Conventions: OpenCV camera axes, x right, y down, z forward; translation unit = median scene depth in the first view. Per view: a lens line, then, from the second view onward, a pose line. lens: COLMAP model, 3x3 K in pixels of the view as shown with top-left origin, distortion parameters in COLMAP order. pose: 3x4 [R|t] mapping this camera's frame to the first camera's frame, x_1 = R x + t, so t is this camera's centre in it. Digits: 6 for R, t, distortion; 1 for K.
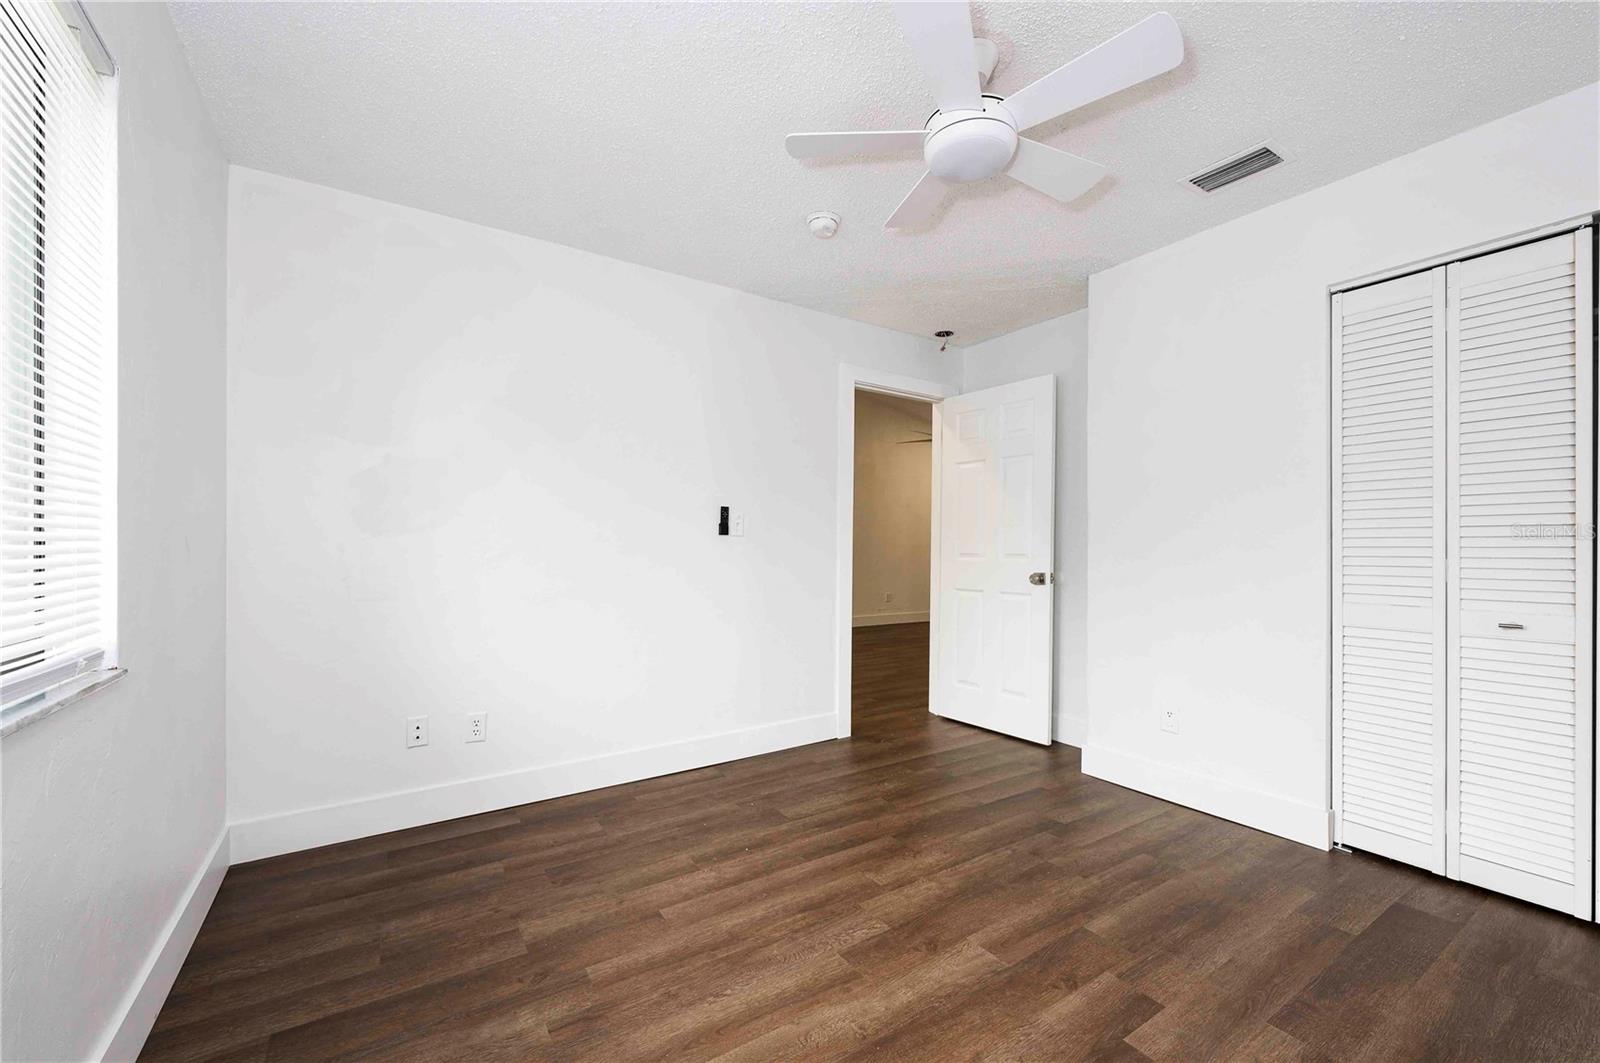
lens RADIAL K [[641.8, 0, 803.8], [0, 641.8, 539.6], [0, 0, 1]] dist [-0.001141, -0.000111]
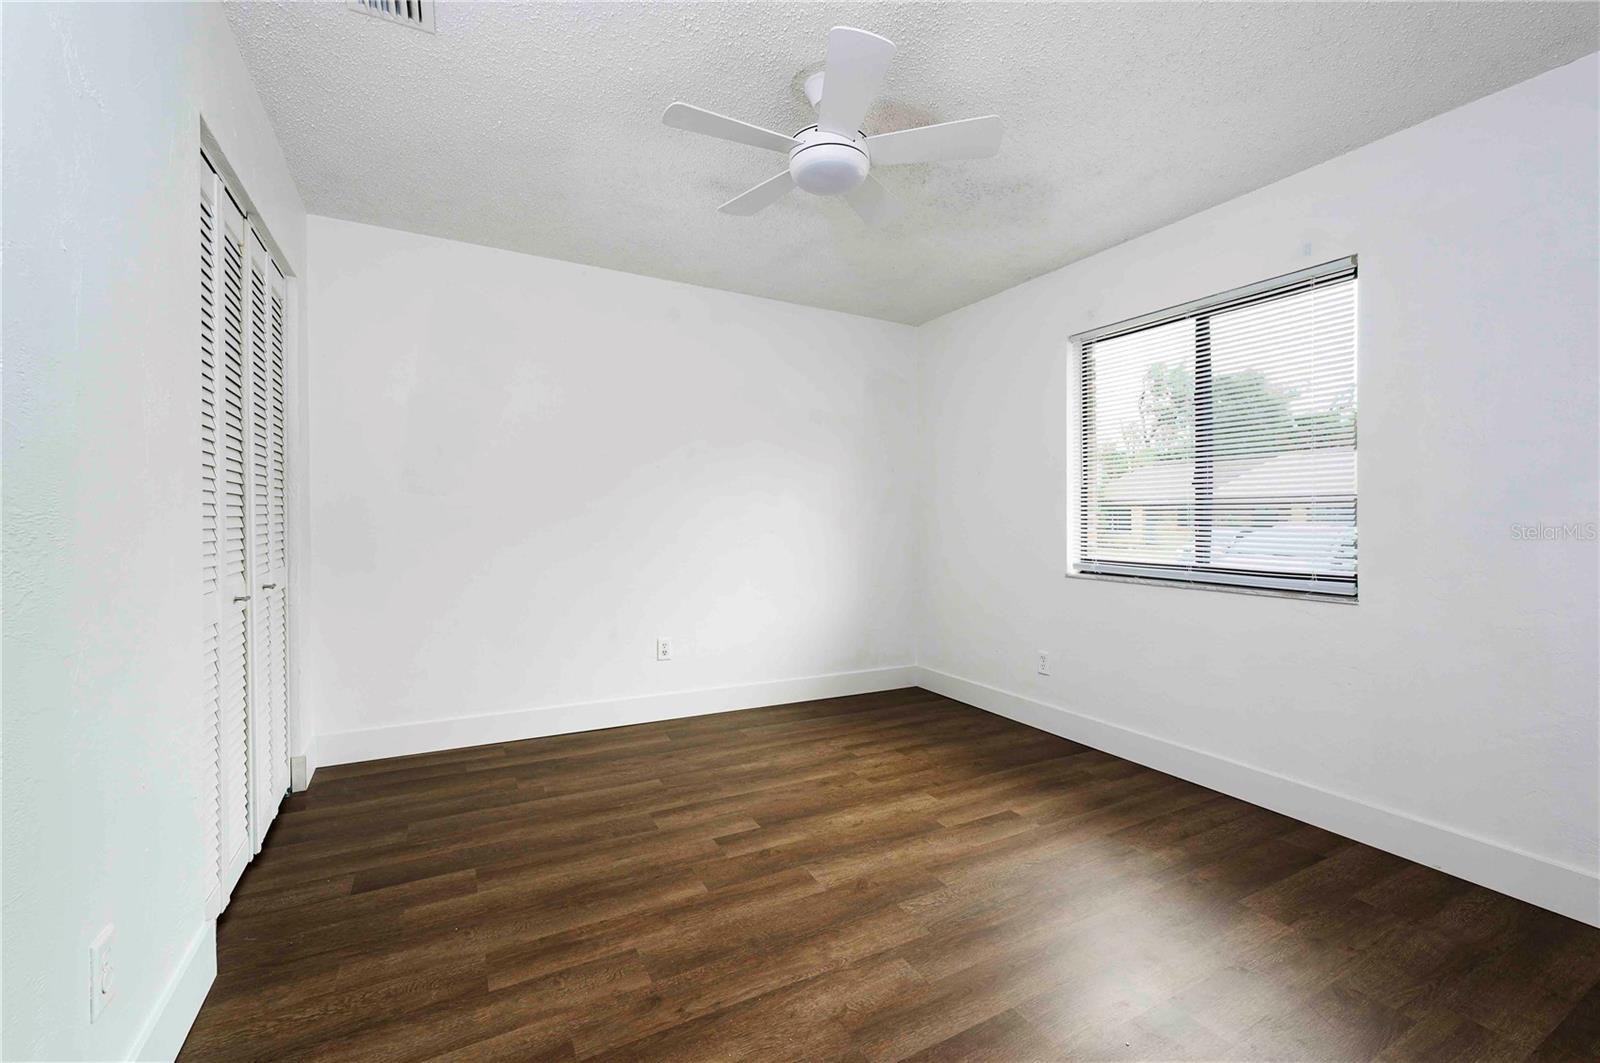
lens RADIAL K [[641.8, 0, 795.6], [0, 641.8, 529.8], [0, 0, 1]] dist [-0.001141, -0.000111]
pose [[-0.995079, -0.012950, 0.098232, 0.201920], [-0.012731, 0.999915, 0.002849, 0.018009], [-0.098260, 0.001585, -0.995159, 2.009992]]
